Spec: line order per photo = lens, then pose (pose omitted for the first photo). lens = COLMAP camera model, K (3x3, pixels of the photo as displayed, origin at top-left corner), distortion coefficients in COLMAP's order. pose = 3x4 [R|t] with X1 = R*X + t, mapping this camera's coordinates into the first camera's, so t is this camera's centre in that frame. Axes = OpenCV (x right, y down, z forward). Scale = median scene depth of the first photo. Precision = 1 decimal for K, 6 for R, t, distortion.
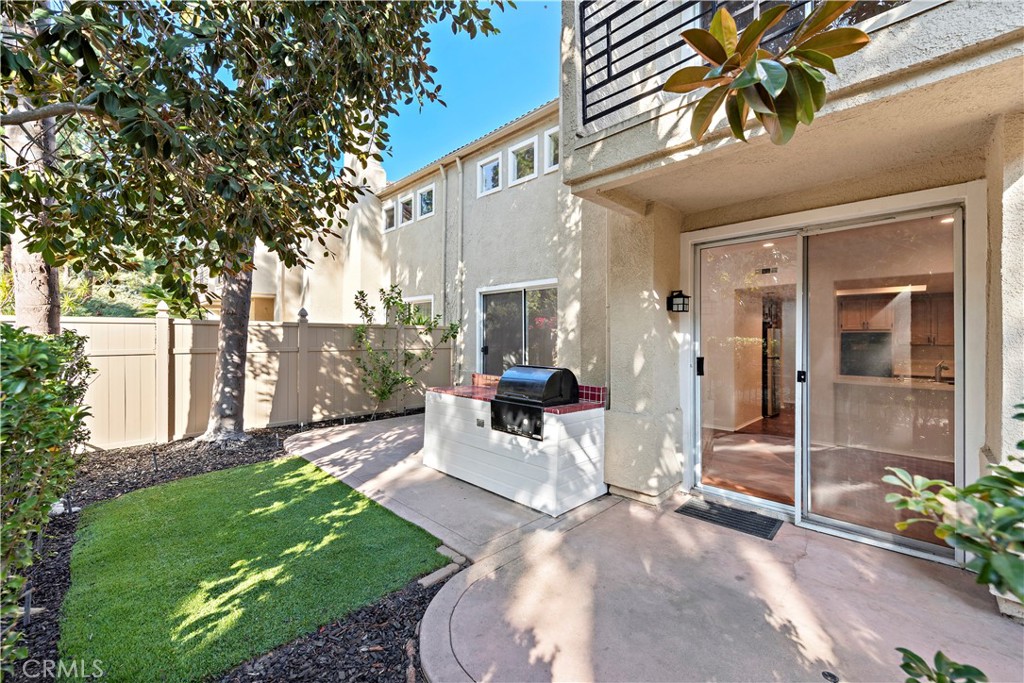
lens RADIAL K [[405.6, 0, 516.4], [0, 405.6, 334.8], [0, 0, 1]] dist [0.014437, -0.001400]
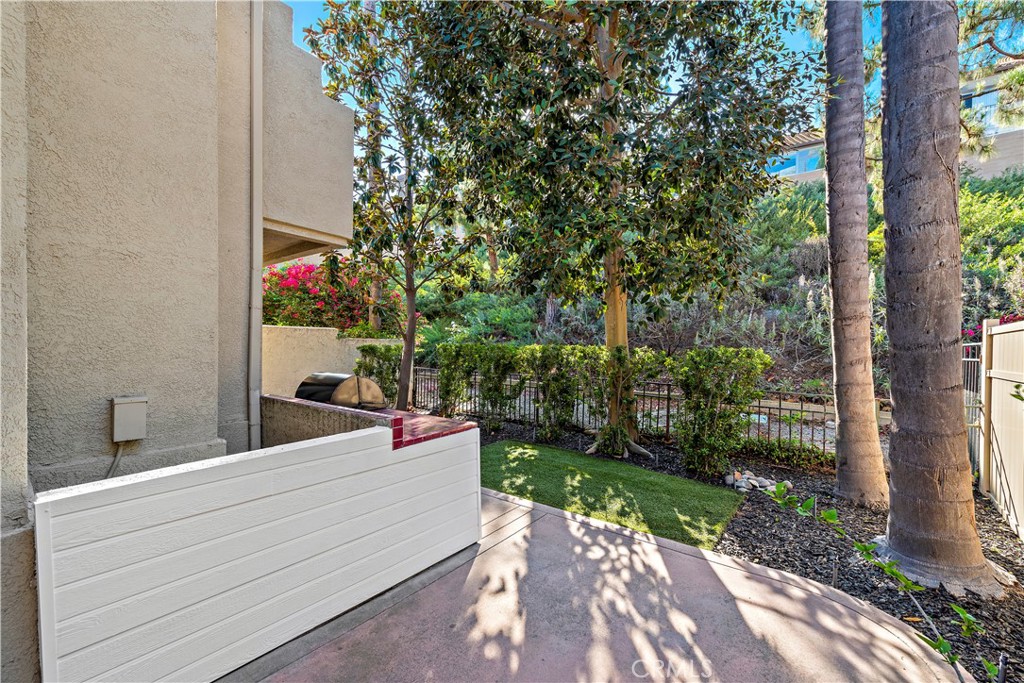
lens RADIAL K [[405.6, 0, 519.5], [0, 405.6, 345.6], [0, 0, 1]] dist [0.014437, -0.001400]
pose [[-0.991744, -0.014287, -0.127437, -0.211550], [-0.014179, 0.999898, -0.001754, 0.004286], [0.127449, 0.000067, -0.991845, 1.791711]]
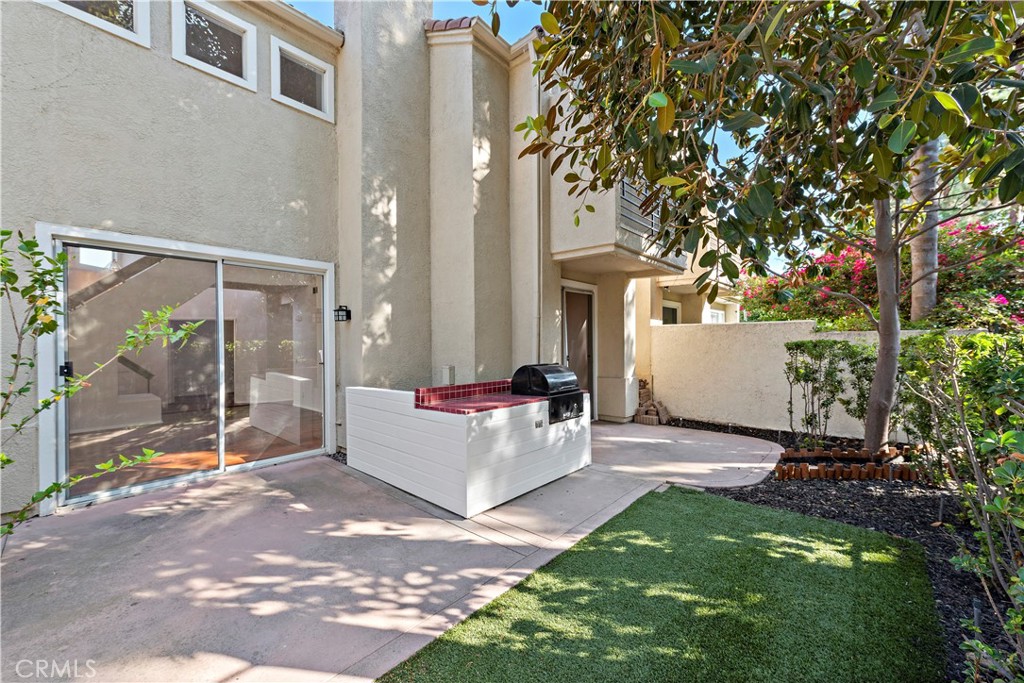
lens RADIAL K [[405.6, 0, 512.5], [0, 405.6, 339.0], [0, 0, 1]] dist [0.014437, -0.001400]
pose [[-0.047211, 0.003103, 0.998880, -1.015353], [0.007708, 0.999967, -0.002743, 0.004012], [-0.998855, 0.007570, -0.047233, 1.029658]]
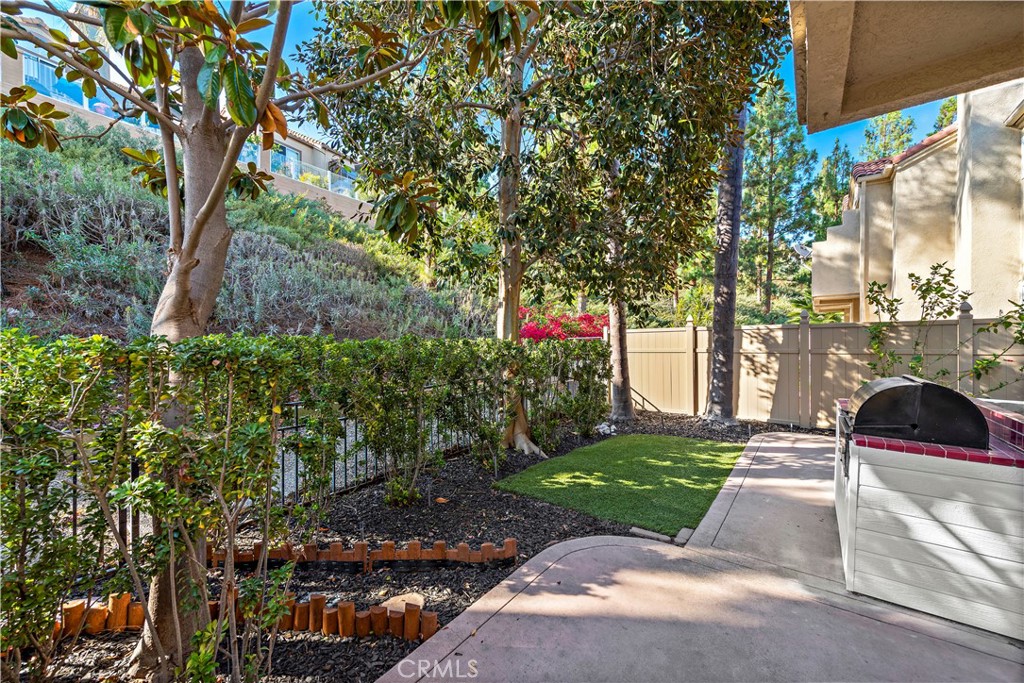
lens RADIAL K [[405.6, 0, 512.2], [0, 405.6, 346.9], [0, 0, 1]] dist [0.014437, -0.001400]
pose [[0.134857, 0.006299, -0.990845, 0.547354], [0.010290, 0.999917, 0.007757, 0.015357], [0.990812, -0.011242, 0.134781, 0.261669]]
